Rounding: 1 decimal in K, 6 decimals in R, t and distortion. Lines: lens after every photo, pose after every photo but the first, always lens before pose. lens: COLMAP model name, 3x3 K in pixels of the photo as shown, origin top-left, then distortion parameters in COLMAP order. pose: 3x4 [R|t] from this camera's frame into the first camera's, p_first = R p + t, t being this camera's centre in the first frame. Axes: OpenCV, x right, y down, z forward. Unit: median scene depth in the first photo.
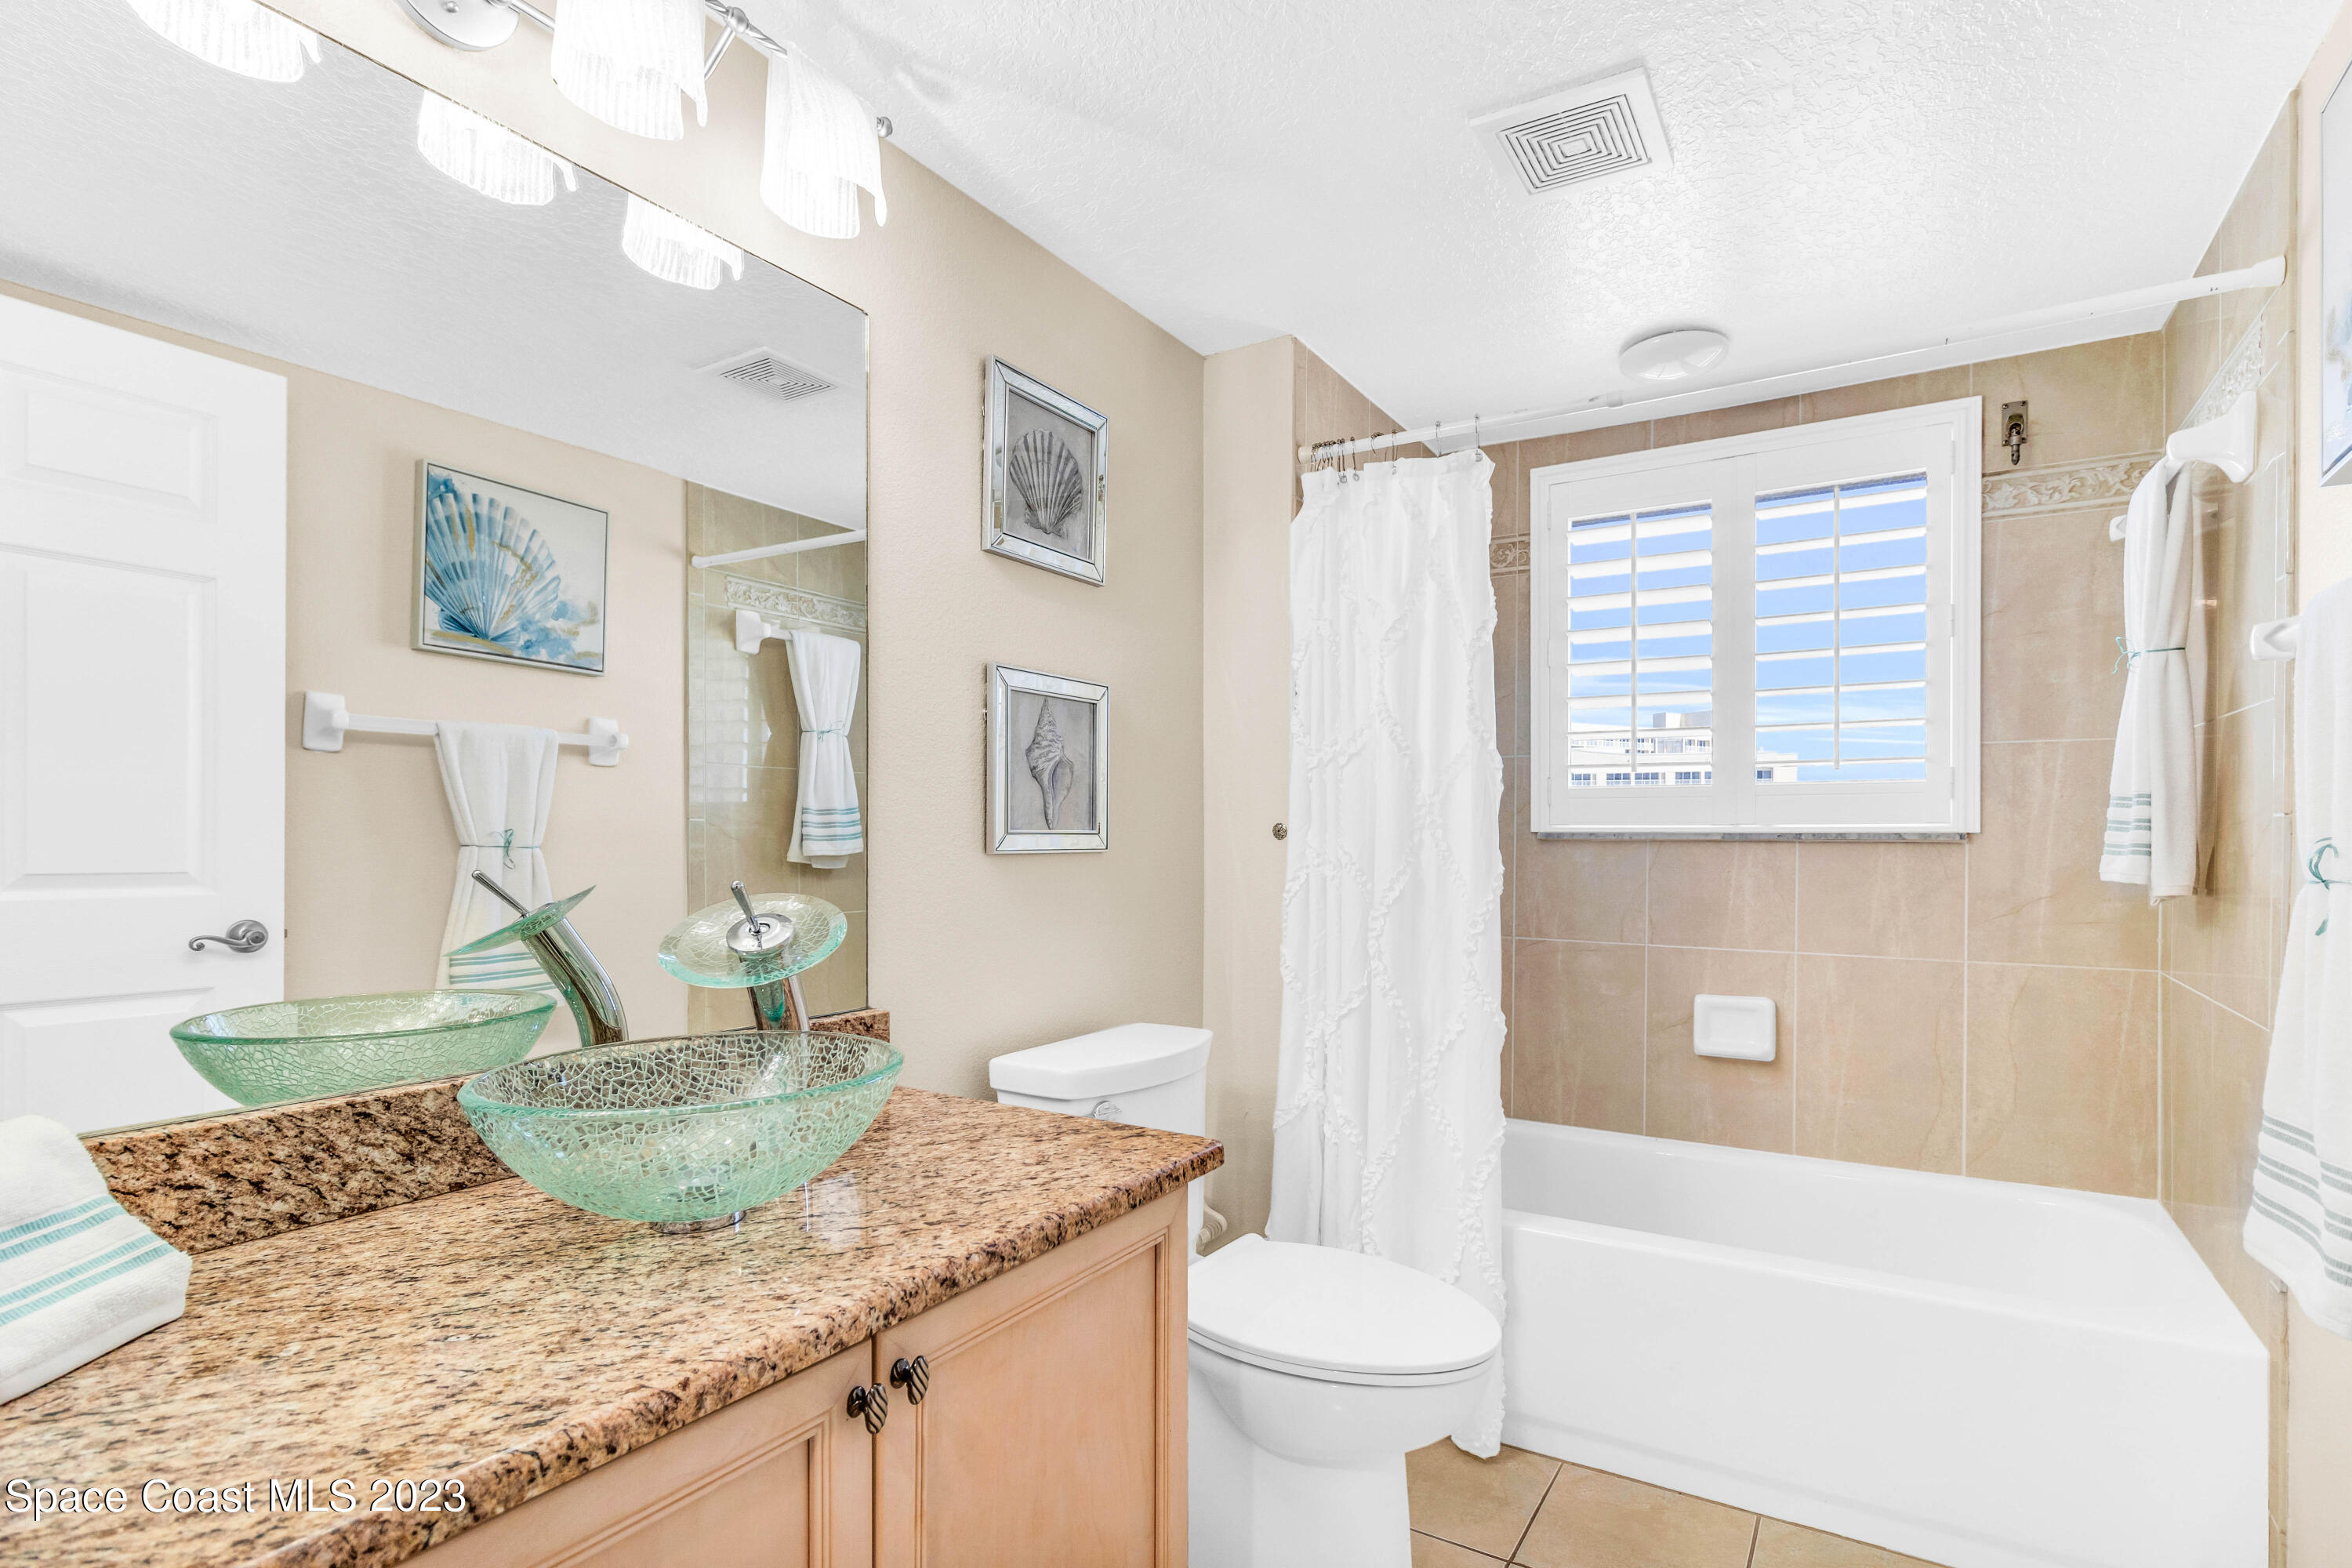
lens RADIAL K [[1095.3, 0, 1239.5], [0, 1095.3, 851.3], [0, 0, 1]] dist [0.000410, -0.000203]
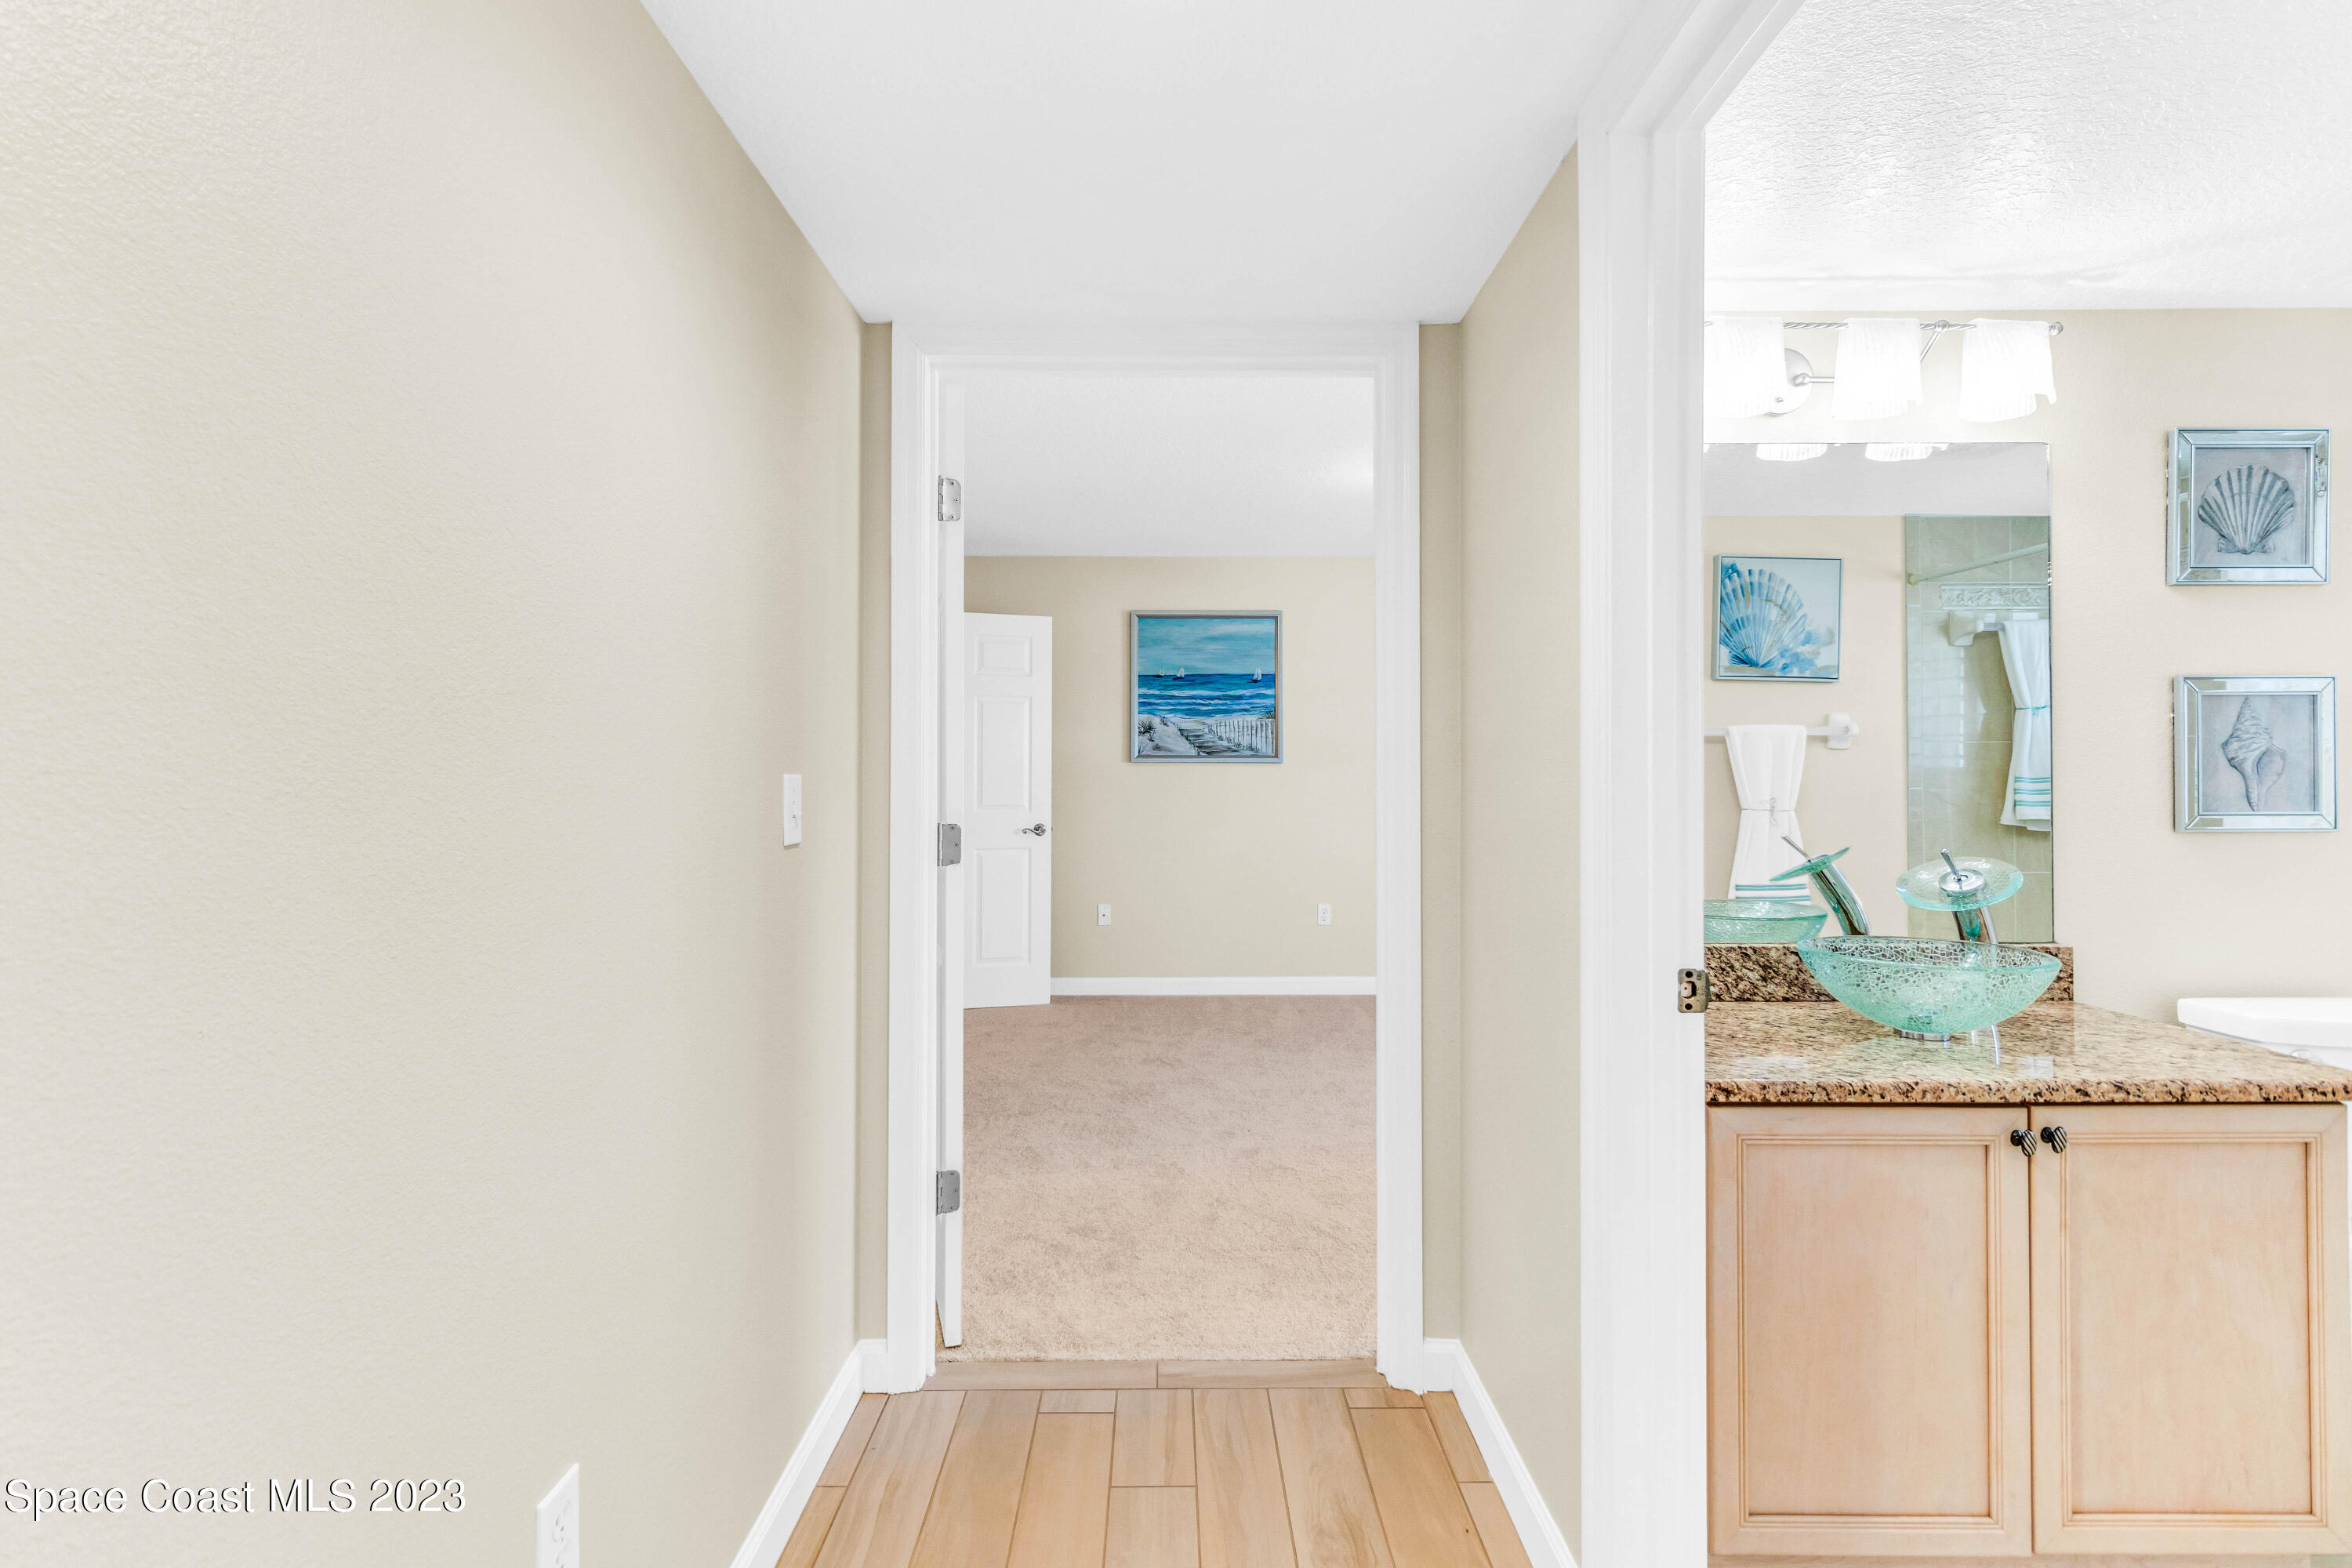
lens RADIAL K [[1095.3, 0, 1168.2], [0, 1095.3, 770.3], [0, 0, 1]] dist [0.000410, -0.000203]
pose [[0.492396, -0.013539, -0.870266, 0.267323], [-0.006492, 0.999794, -0.019228, -0.033566], [0.870347, 0.015118, 0.492206, -0.553690]]
